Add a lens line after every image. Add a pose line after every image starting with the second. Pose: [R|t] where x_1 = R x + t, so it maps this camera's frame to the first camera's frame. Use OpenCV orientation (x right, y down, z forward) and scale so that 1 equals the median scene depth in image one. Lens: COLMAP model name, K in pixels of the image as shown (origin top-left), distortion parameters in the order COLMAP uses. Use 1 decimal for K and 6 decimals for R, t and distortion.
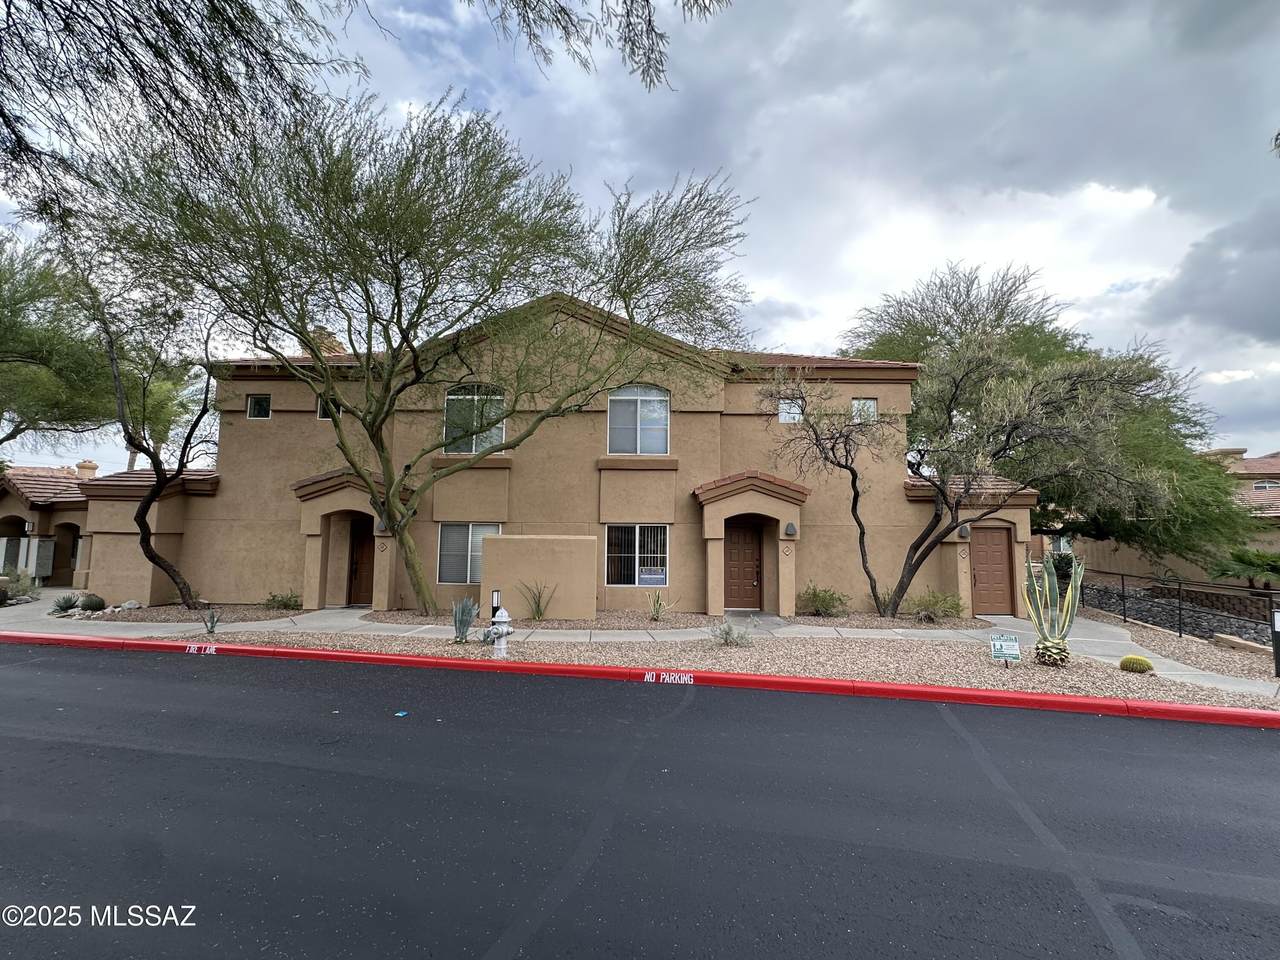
lens RADIAL K [[560.5, 0, 638.9], [0, 560.5, 481.6], [0, 0, 1]] dist [-0.000875, -0.000023]
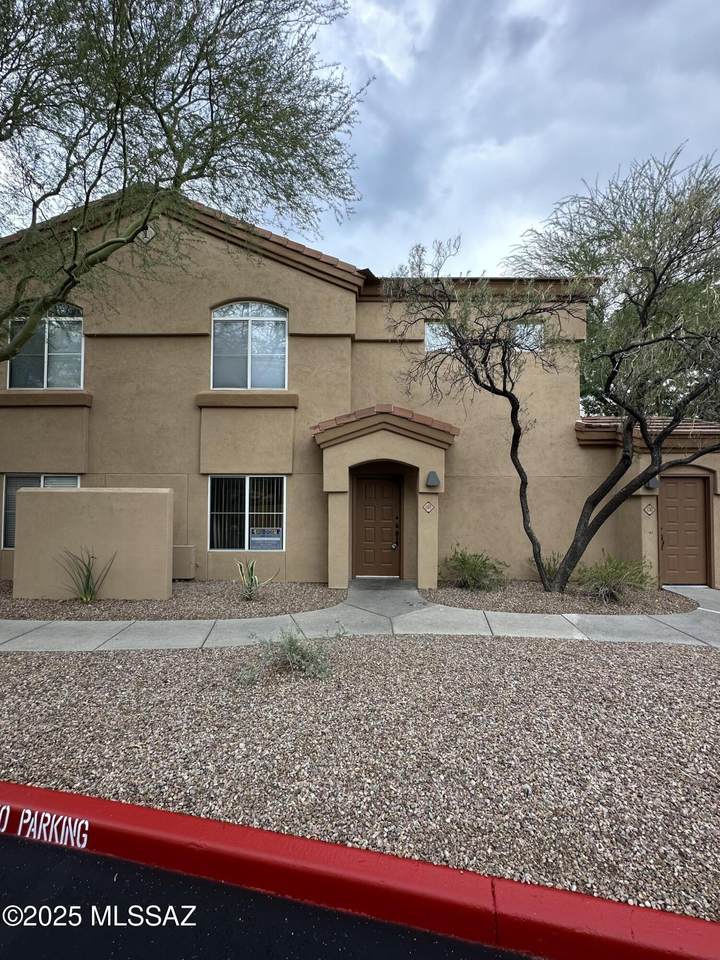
lens RADIAL K [[420.4, 0, 360.9], [0, 420.4, 480.6], [0, 0, 1]] dist [-0.000875, -0.000023]
pose [[0.999968, -0.003787, 0.007007, 0.158107], [0.003355, 0.998146, 0.060774, 0.047720], [-0.007224, -0.060748, 0.998127, 0.393445]]
